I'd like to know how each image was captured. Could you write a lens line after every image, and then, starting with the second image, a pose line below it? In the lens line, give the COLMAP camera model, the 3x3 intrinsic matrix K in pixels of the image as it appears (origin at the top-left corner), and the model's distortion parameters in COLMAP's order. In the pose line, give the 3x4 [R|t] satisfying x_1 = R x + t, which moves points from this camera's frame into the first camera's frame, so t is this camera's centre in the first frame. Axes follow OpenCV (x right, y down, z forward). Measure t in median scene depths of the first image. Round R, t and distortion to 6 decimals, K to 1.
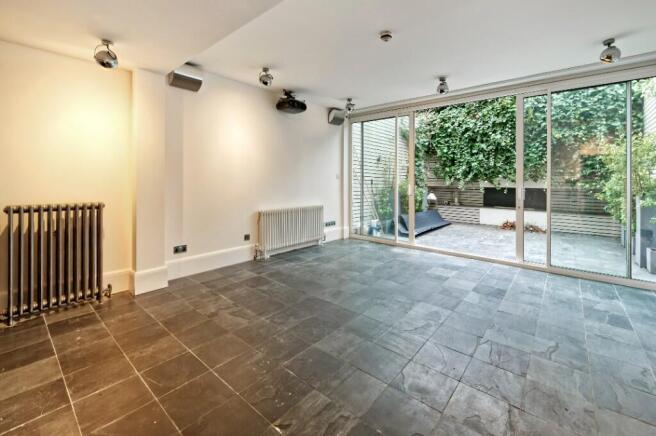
lens RADIAL K [[278.7, 0, 328.0], [0, 278.7, 180.1], [0, 0, 1]] dist [0.000199, -0.000251]
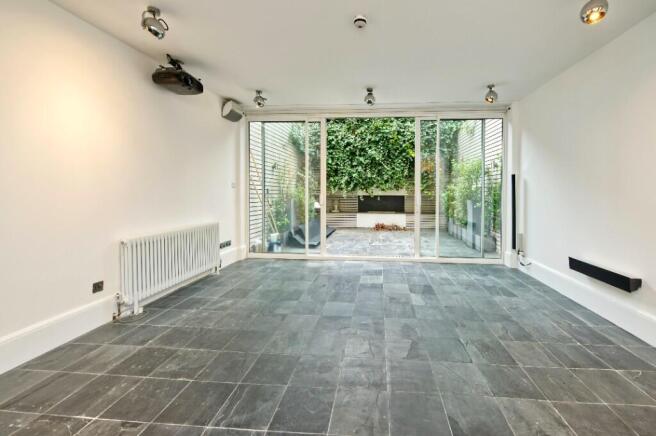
lens RADIAL K [[259.5, 0, 328.1], [0, 259.5, 192.2], [0, 0, 1]] dist [-0.001018, -0.000553]
pose [[0.802158, -0.009129, 0.597042, -0.196385], [0.001656, 0.999913, 0.013064, -0.001702], [-0.597109, -0.009491, 0.802104, 0.233165]]
